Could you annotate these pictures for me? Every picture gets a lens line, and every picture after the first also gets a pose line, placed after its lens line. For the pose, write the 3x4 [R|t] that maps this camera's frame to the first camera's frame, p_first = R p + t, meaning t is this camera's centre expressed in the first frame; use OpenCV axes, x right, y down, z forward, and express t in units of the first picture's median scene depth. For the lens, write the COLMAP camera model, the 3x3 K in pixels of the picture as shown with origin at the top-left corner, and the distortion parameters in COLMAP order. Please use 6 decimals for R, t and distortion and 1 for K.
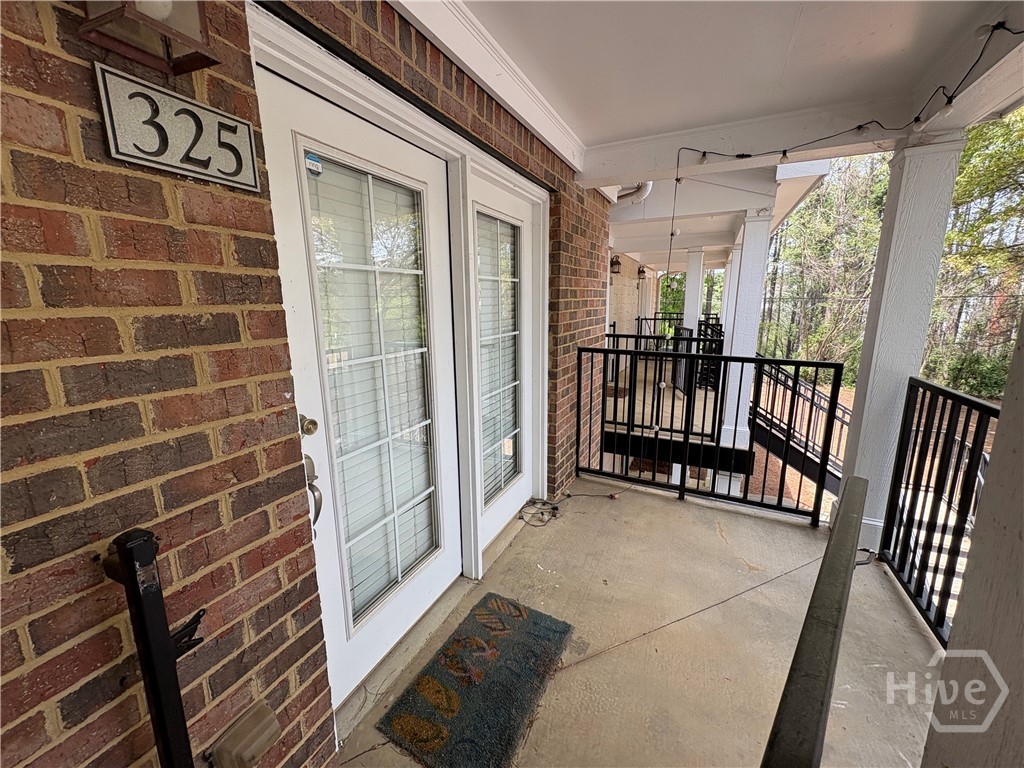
lens RADIAL K [[407.0, 0, 512.0], [0, 407.0, 384.0], [0, 0, 1]] dist [-0.000482, -0.000146]
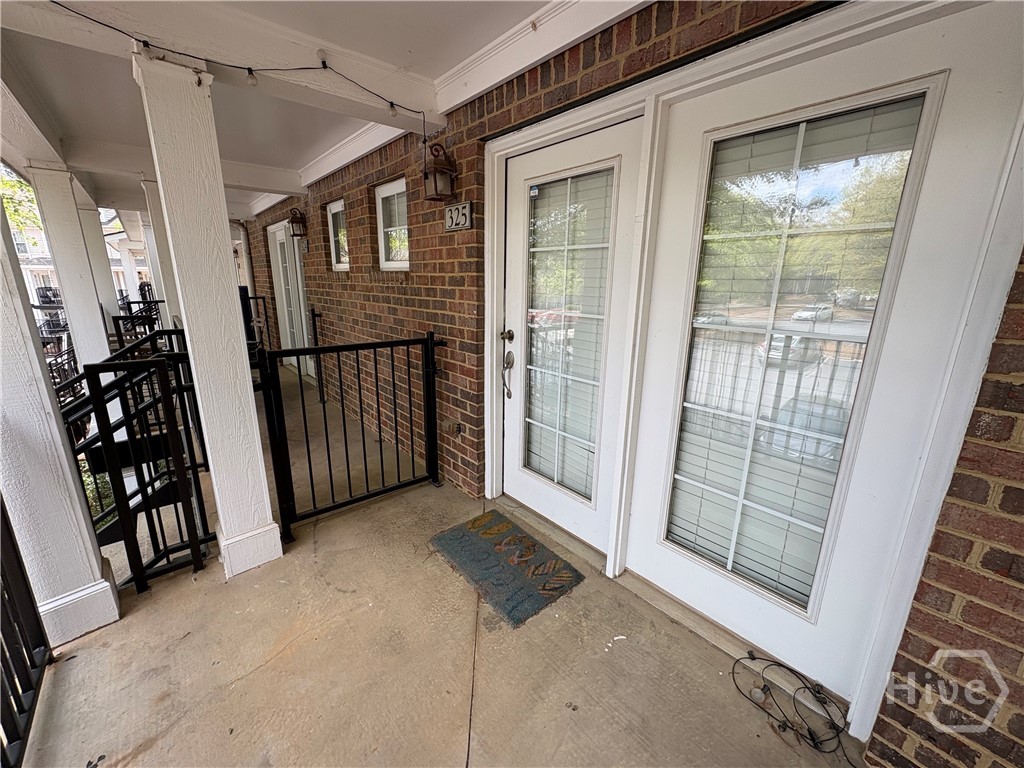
lens RADIAL K [[407.0, 0, 512.0], [0, 407.0, 384.0], [0, 0, 1]] dist [-0.000482, -0.000146]
pose [[-0.395470, 0.237186, -0.887325, 1.770662], [-0.190539, 0.923879, 0.331878, -0.467871], [0.898498, 0.300318, -0.320173, 2.359953]]
